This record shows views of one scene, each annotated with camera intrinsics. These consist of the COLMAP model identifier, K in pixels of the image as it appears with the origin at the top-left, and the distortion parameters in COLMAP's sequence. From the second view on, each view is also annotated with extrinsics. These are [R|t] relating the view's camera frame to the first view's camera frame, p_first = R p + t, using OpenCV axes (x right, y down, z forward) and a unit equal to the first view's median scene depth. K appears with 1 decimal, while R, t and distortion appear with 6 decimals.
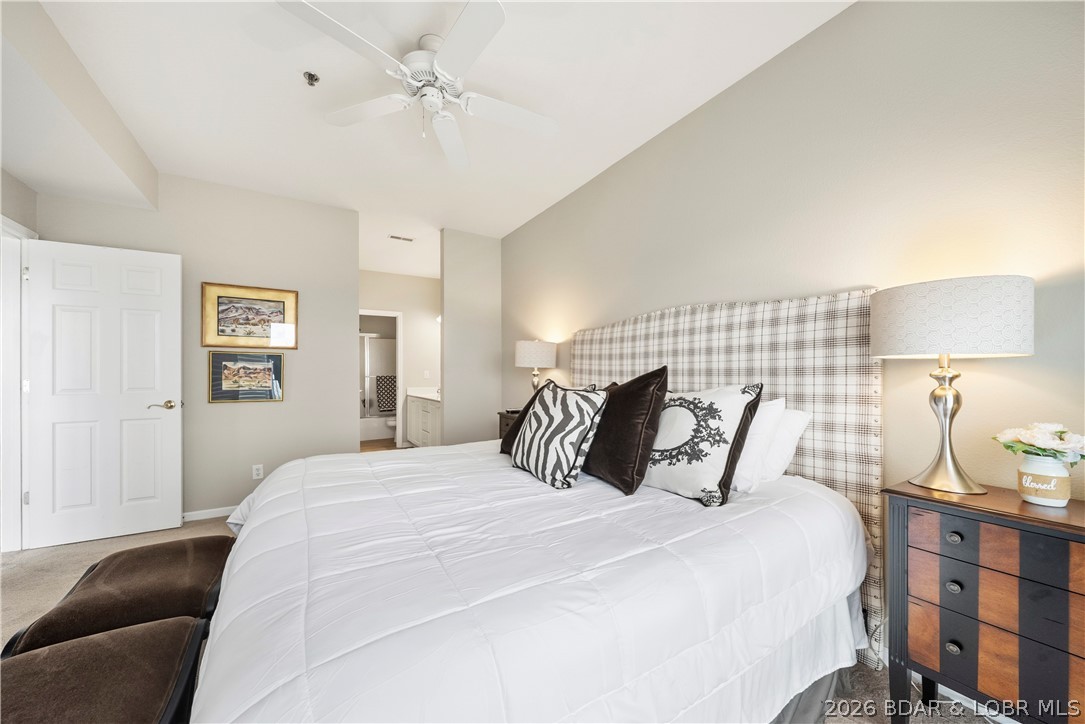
lens RADIAL K [[387.5, 0, 540.6], [0, 387.5, 370.3], [0, 0, 1]] dist [0.002133, -0.001570]
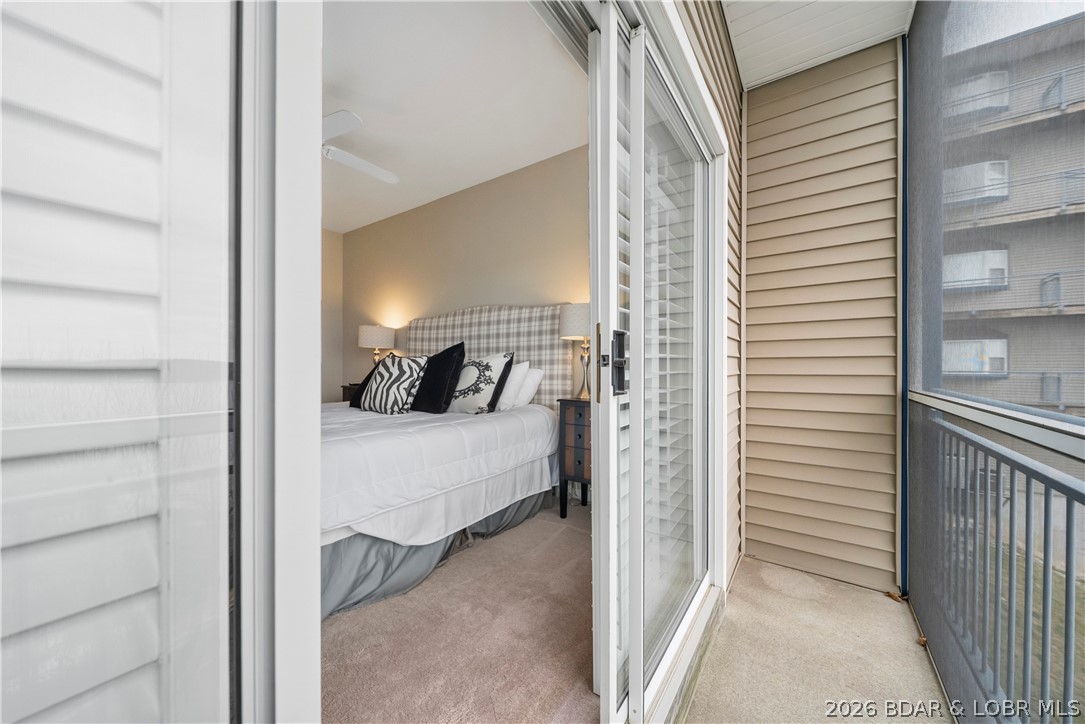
lens RADIAL K [[387.5, 0, 542.6], [0, 387.5, 363.3], [0, 0, 1]] dist [0.002133, -0.001570]
pose [[0.919155, 0.004881, 0.393867, -0.026143], [-0.005490, 0.999985, 0.000420, 0.078216], [-0.393859, -0.002548, 0.919168, -0.677871]]
